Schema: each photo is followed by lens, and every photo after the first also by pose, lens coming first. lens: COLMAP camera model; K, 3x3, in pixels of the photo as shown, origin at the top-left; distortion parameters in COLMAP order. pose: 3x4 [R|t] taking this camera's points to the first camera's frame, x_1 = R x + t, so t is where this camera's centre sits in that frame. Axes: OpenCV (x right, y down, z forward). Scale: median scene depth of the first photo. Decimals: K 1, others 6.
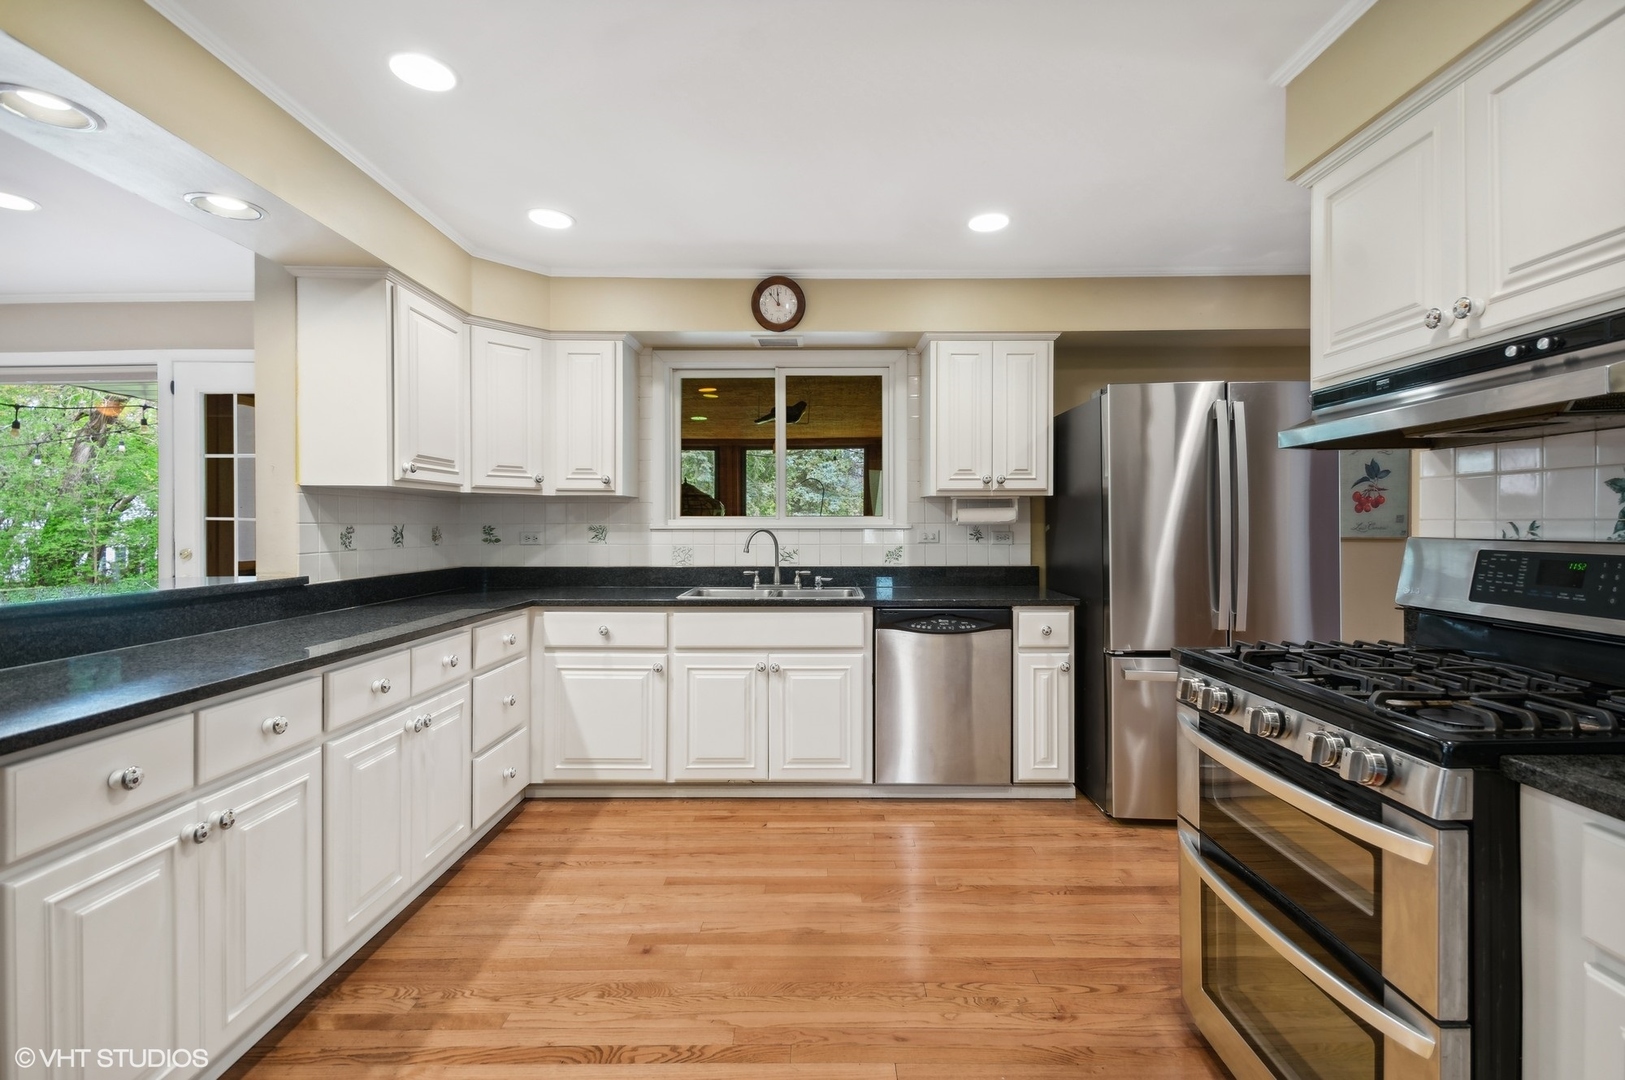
lens RADIAL K [[729.7, 0, 822.2], [0, 729.7, 514.6], [0, 0, 1]] dist [0.023977, -0.012170]
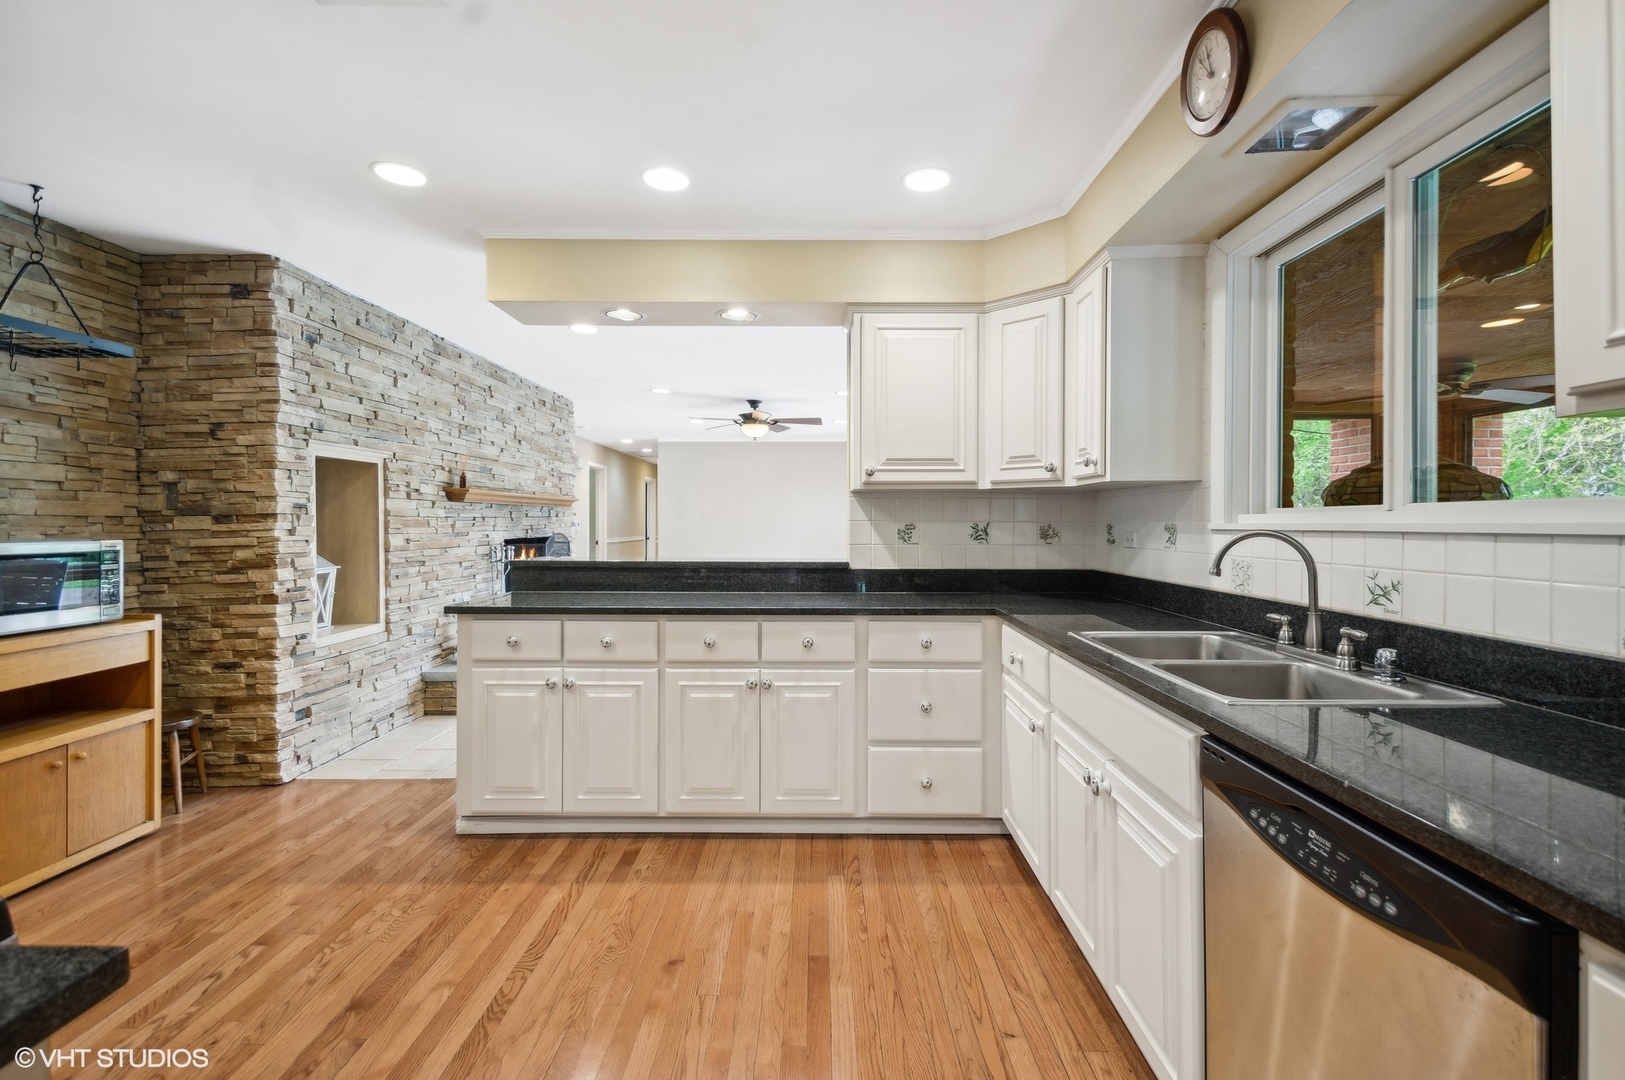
lens RADIAL K [[729.7, 0, 822.2], [0, 729.7, 514.6], [0, 0, 1]] dist [0.023977, -0.012170]
pose [[-0.010705, -0.009968, -0.999893, 0.532449], [0.011692, 0.999881, -0.010093, 0.011887], [0.999874, -0.011799, -0.010587, 0.880405]]
